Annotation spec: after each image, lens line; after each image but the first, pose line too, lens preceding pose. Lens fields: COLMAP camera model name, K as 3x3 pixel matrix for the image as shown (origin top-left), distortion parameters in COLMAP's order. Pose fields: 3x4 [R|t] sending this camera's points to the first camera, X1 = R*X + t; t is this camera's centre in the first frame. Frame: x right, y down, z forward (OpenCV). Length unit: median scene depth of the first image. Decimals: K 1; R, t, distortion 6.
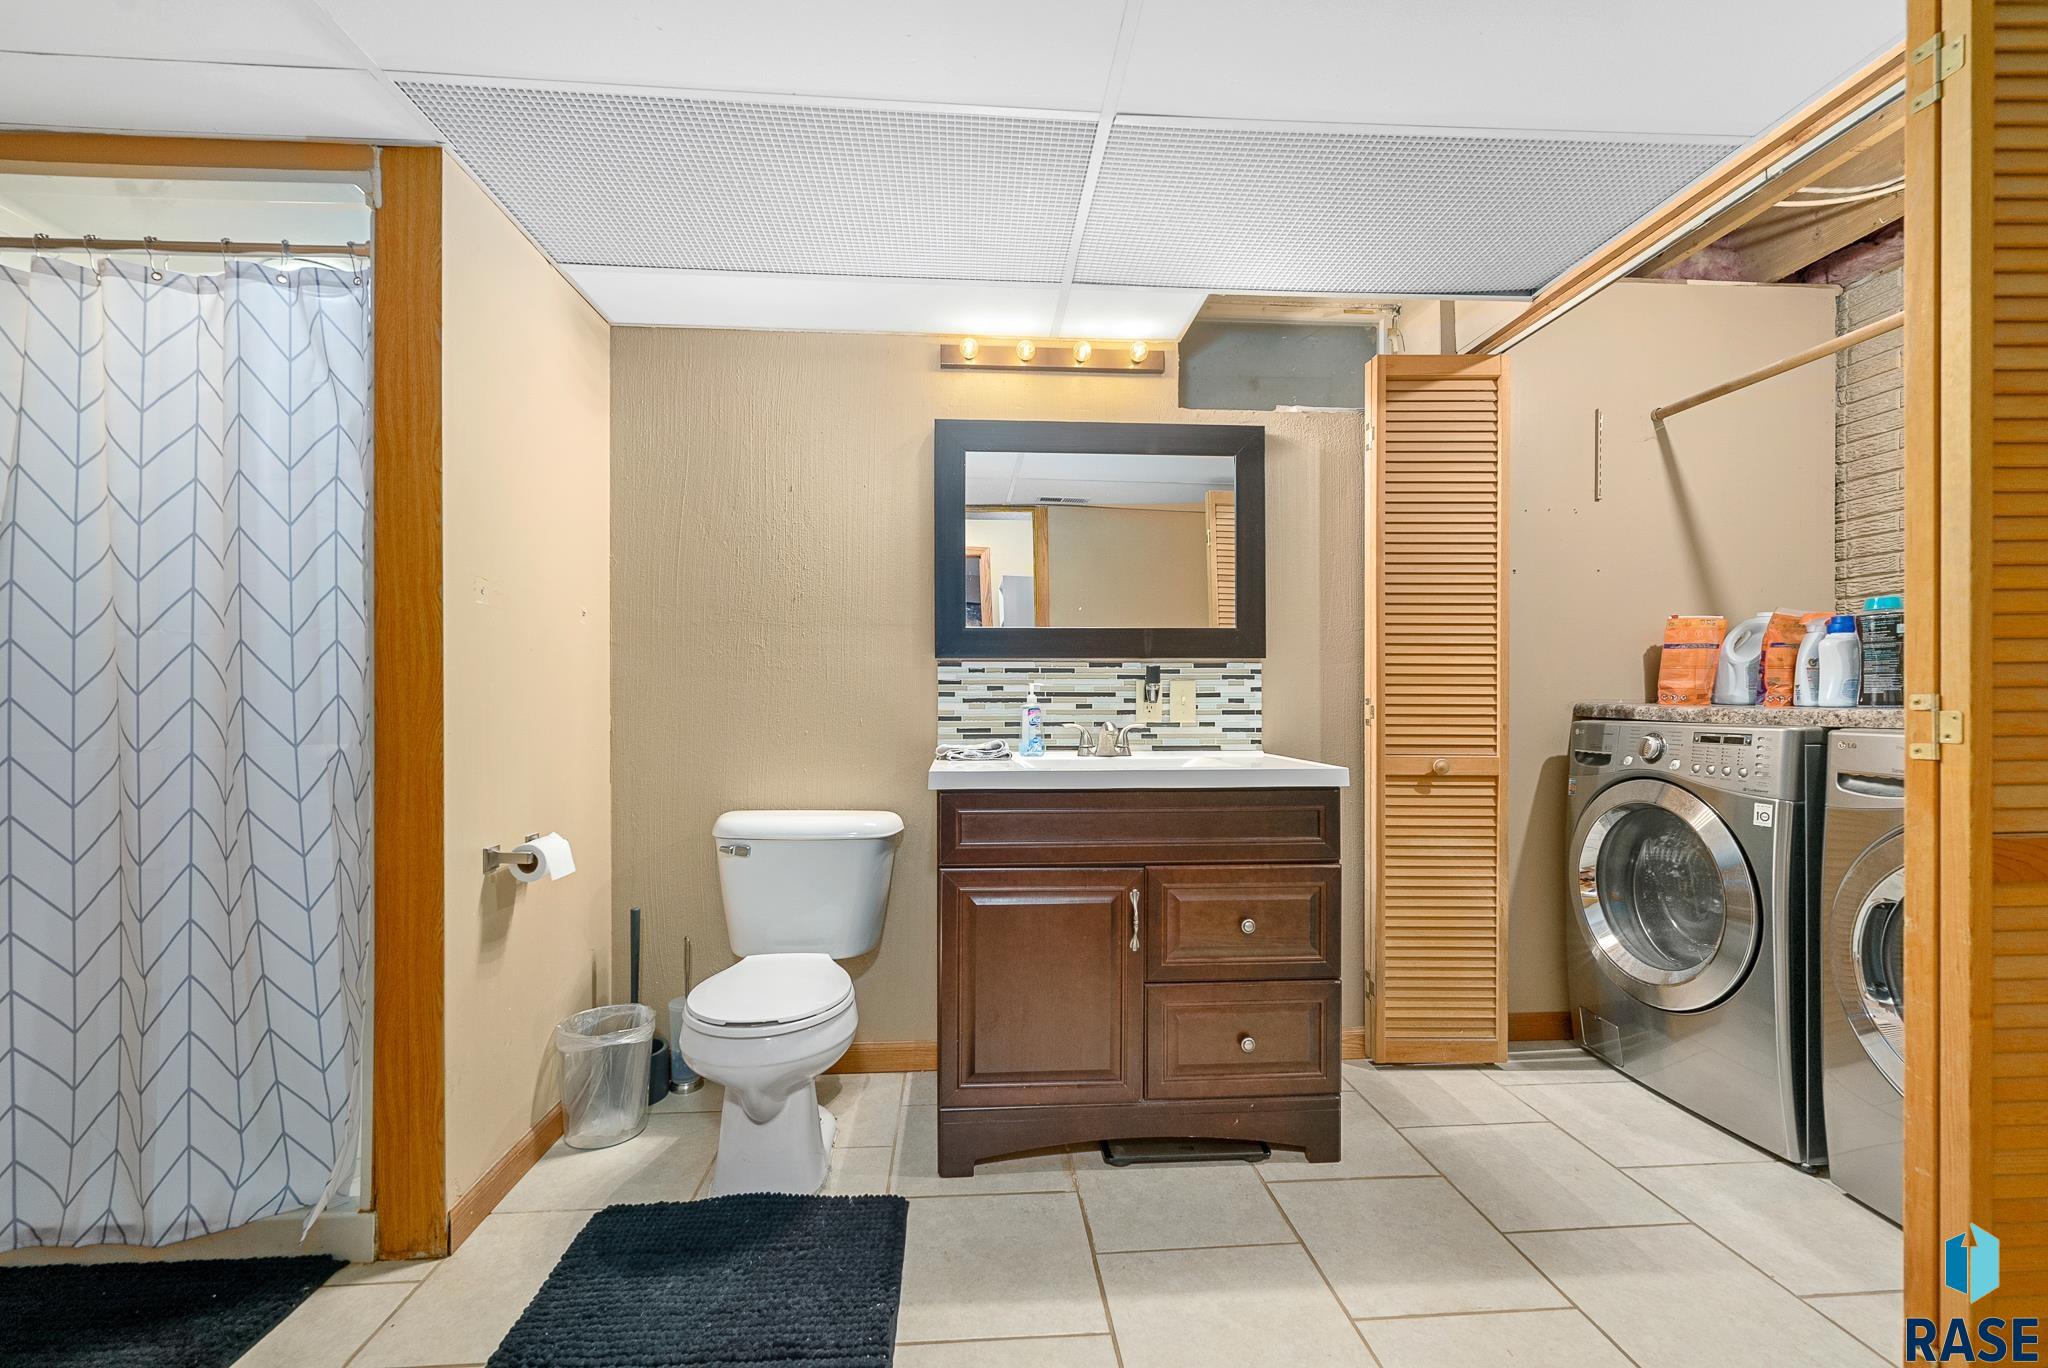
lens RADIAL K [[843.0, 0, 1024.0], [0, 843.0, 684.0], [0, 0, 1]] dist [0.000477, -0.000548]
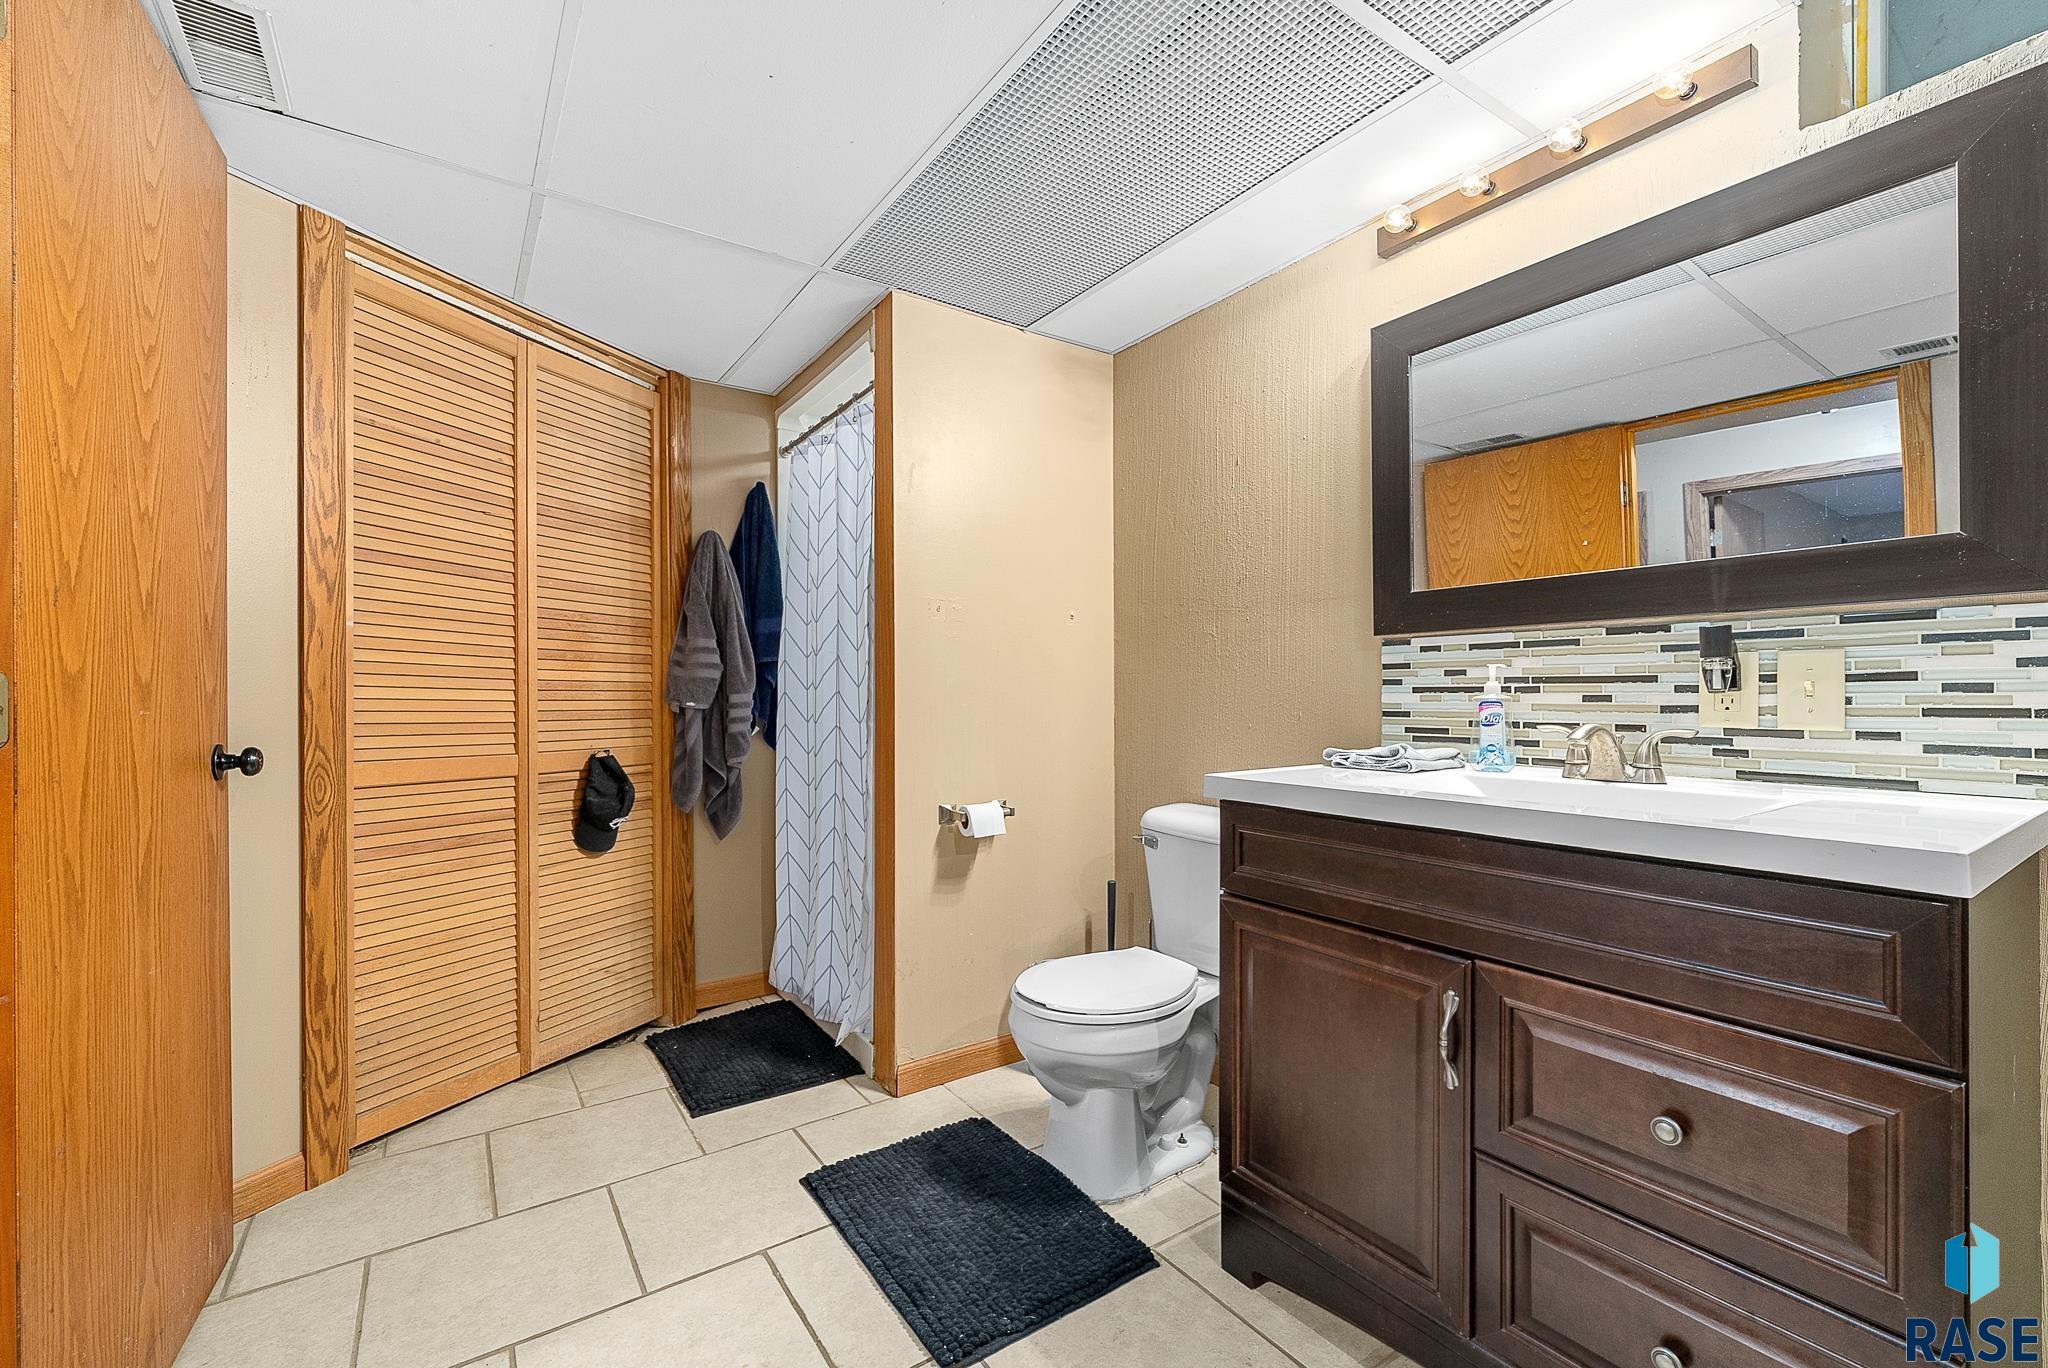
lens RADIAL K [[843.0, 0, 1024.0], [0, 843.0, 684.0], [0, 0, 1]] dist [0.000477, -0.000548]
pose [[0.506261, -0.010944, -0.862311, 0.399018], [0.022259, 0.999752, 0.000380, 0.006083], [0.862093, -0.019386, 0.506379, 0.321388]]
